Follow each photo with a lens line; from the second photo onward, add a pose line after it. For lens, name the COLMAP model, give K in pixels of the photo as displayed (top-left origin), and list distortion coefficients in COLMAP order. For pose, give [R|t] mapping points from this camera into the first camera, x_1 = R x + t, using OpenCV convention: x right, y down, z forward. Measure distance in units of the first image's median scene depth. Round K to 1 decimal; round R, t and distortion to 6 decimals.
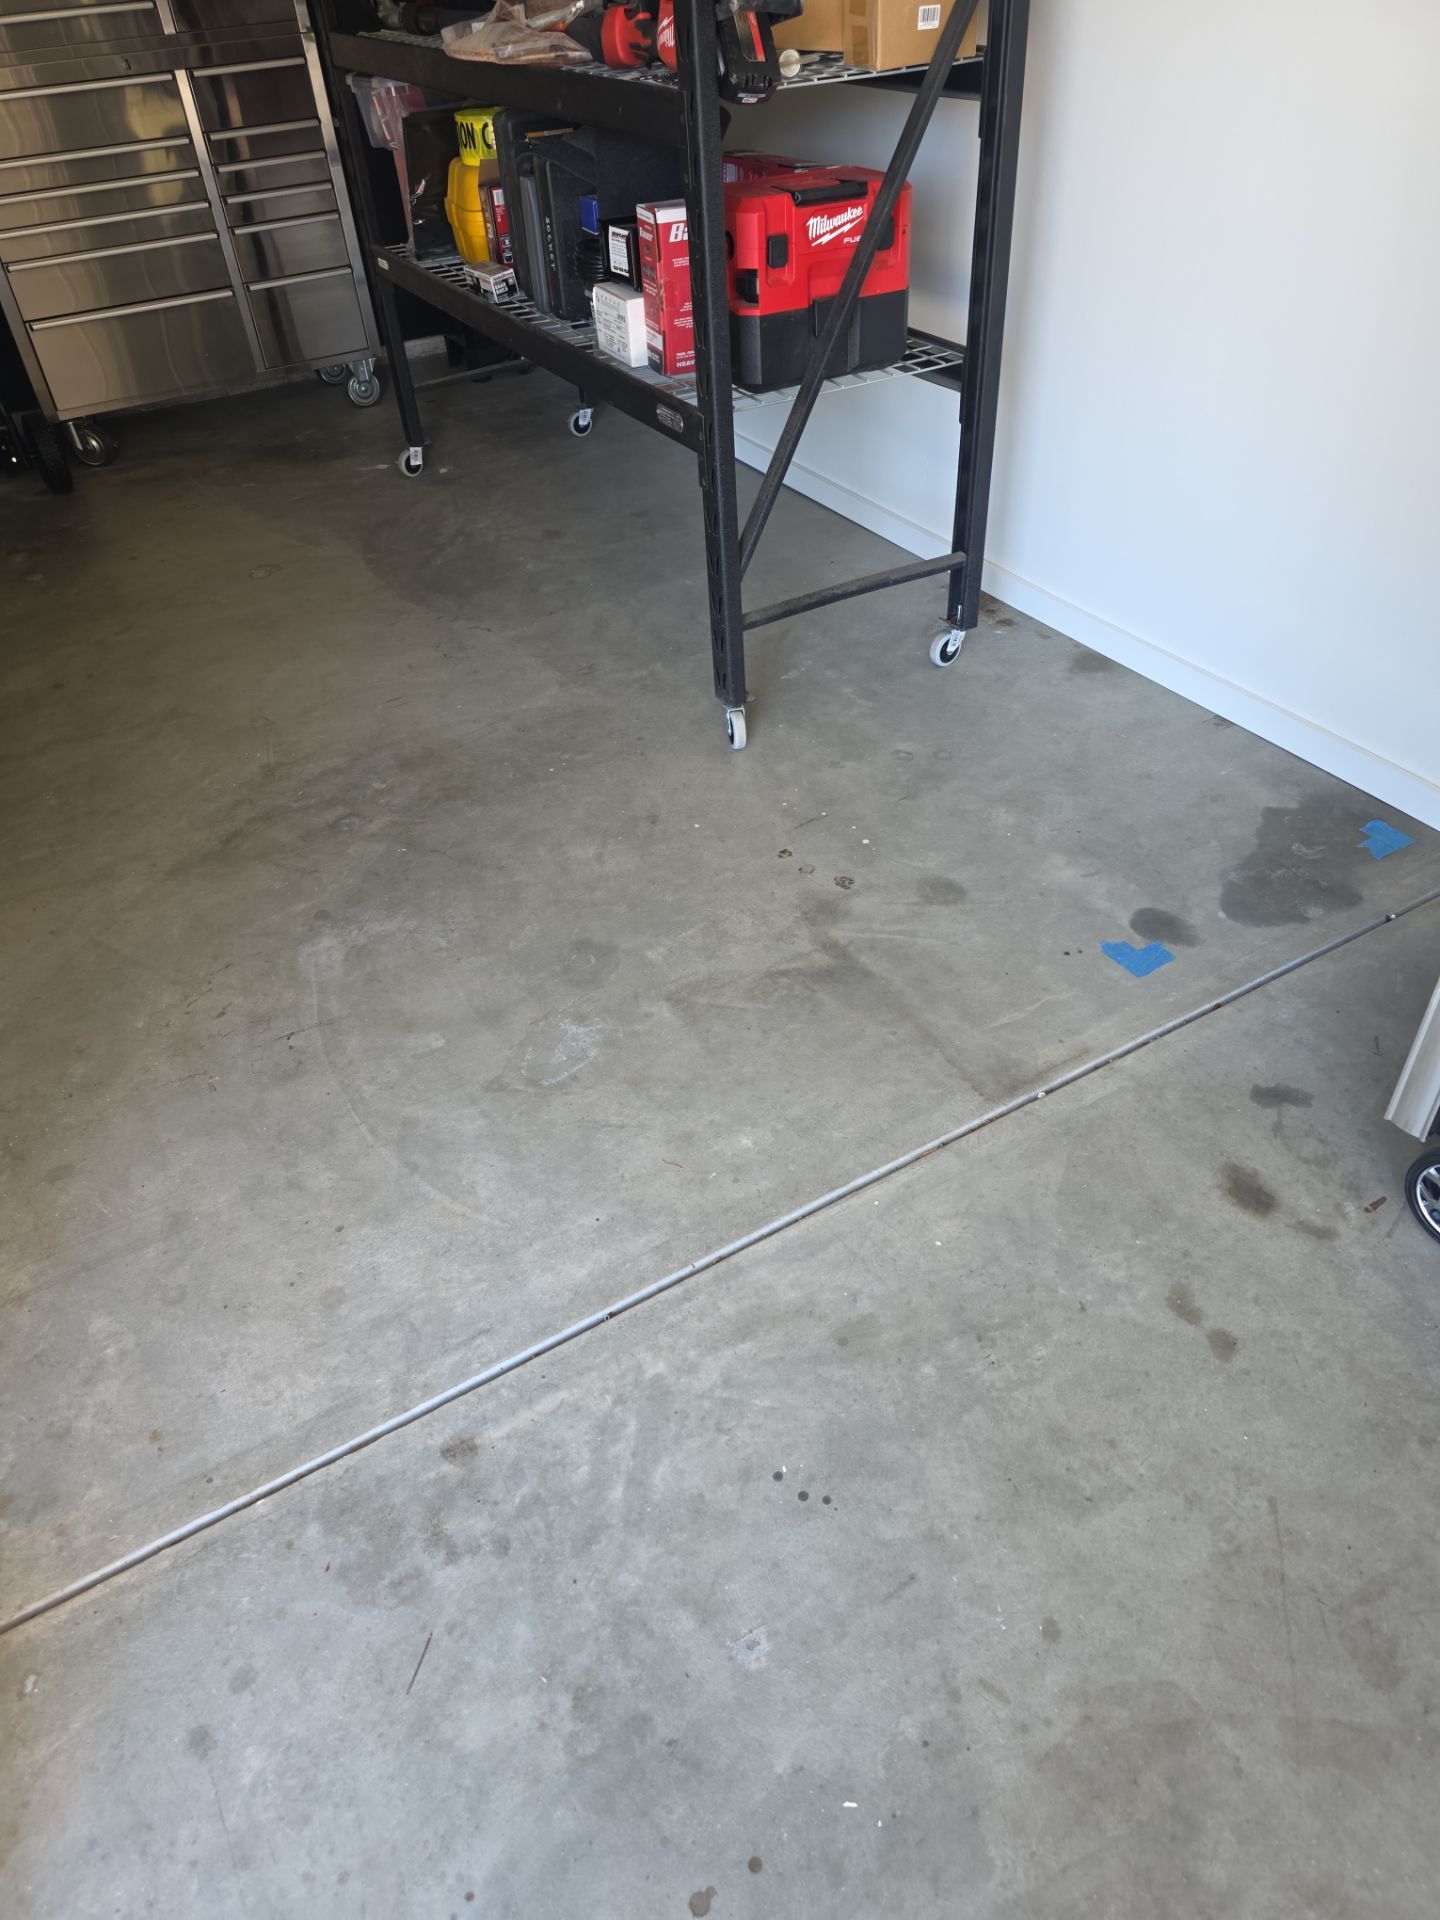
lens RADIAL K [[1336.6, 0, 779.5], [0, 1336.6, 962.2], [0, 0, 1]] dist [0.080845, -0.094178]
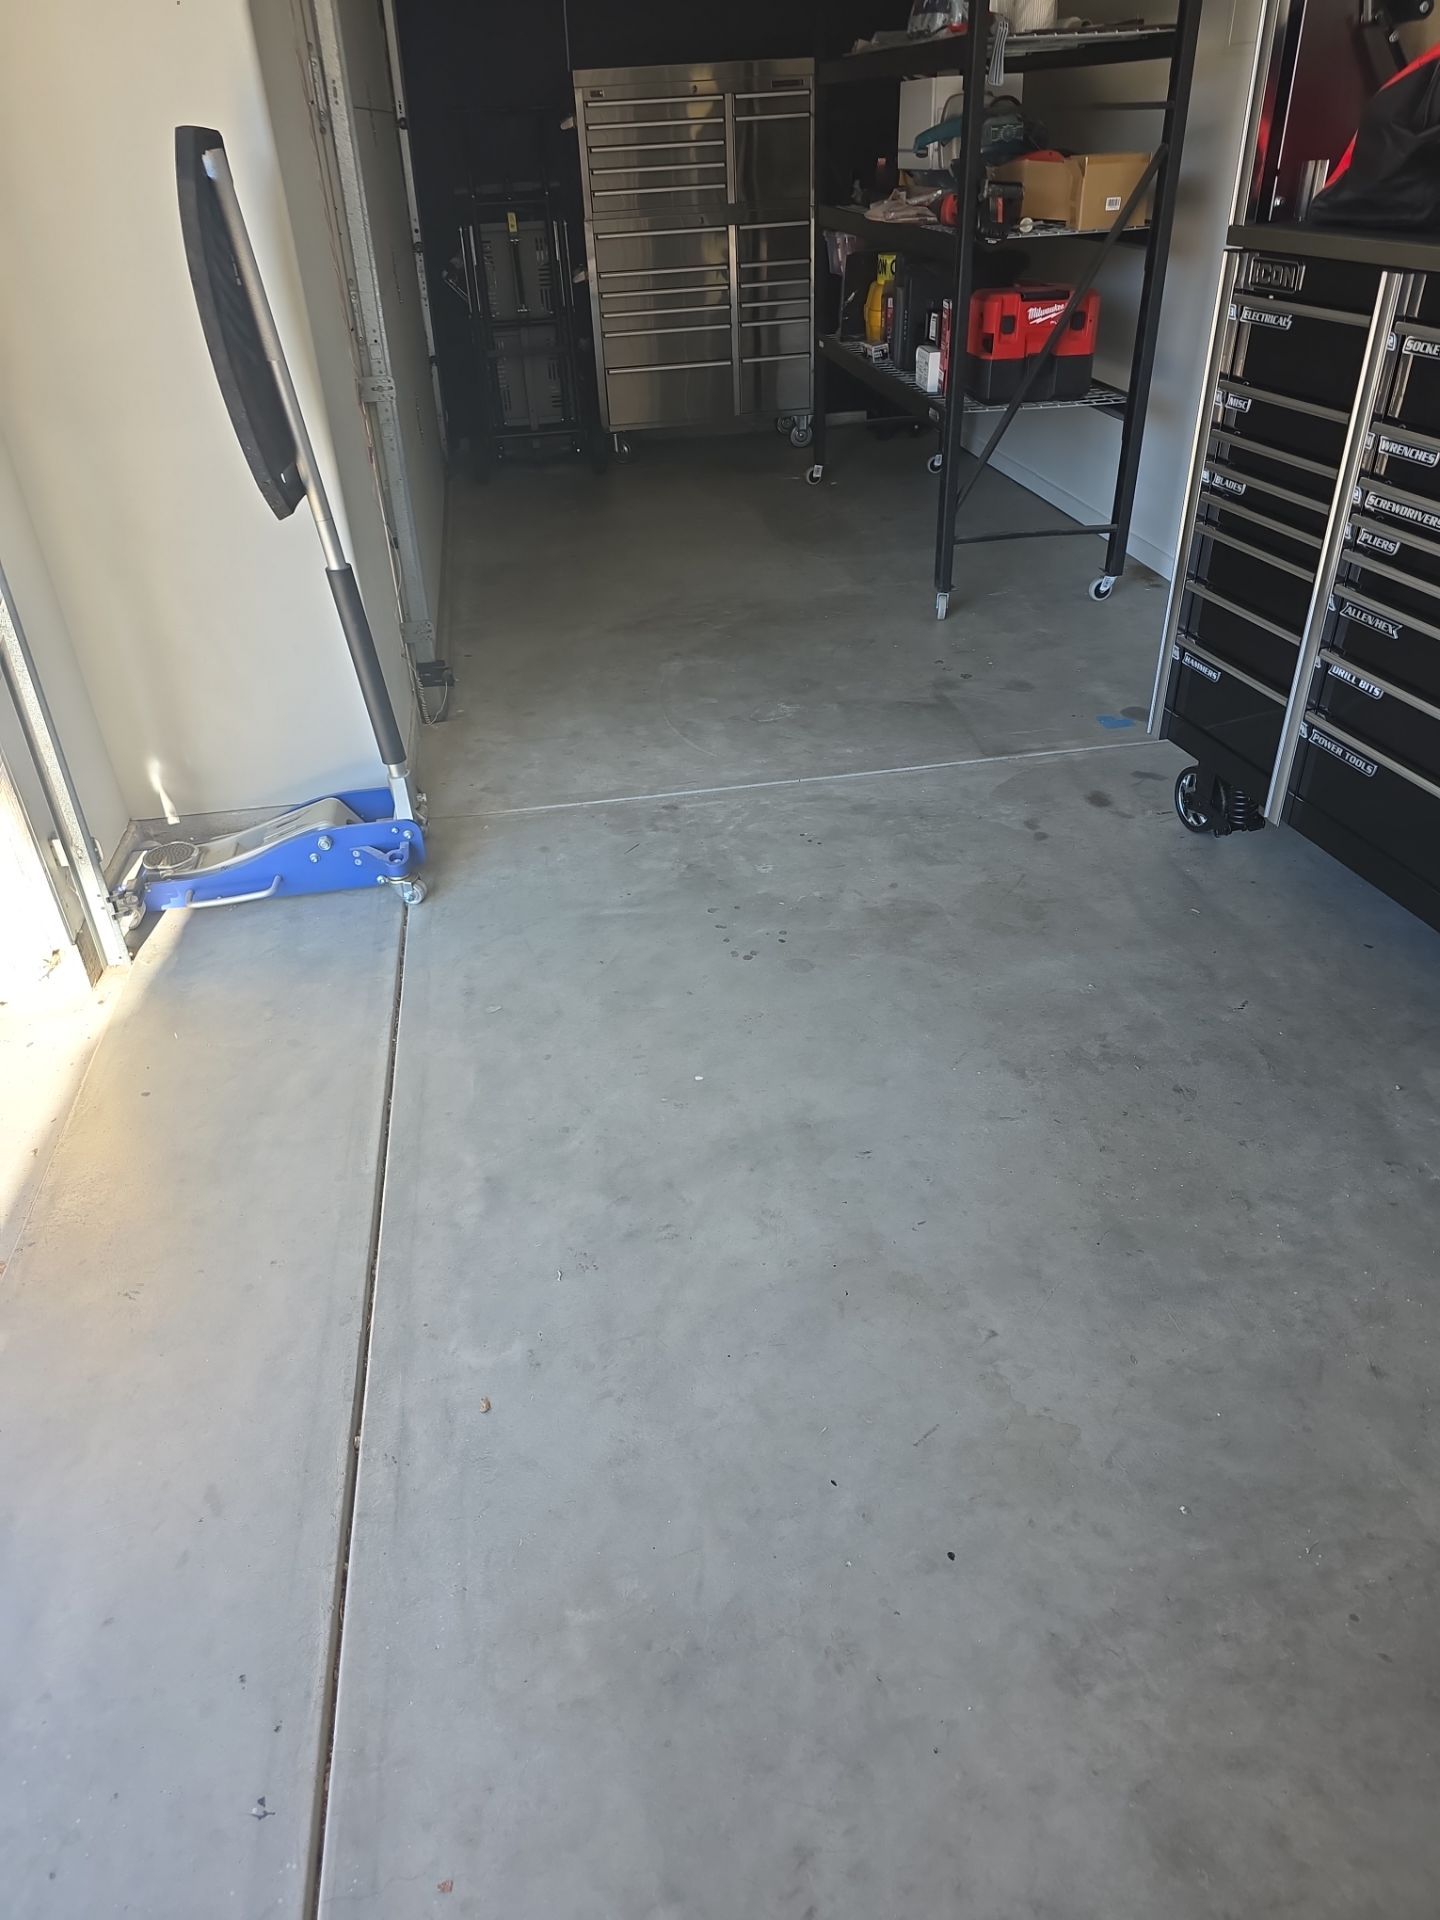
lens RADIAL K [[1384.3, 0, 686.4], [0, 1384.3, 962.5], [0, 0, 1]] dist [0.005631, -0.011517]
pose [[0.917984, 0.208596, -0.337331, 0.386045], [-0.243059, 0.967972, -0.062874, 0.479758], [0.313412, 0.139708, 0.939284, -0.686610]]
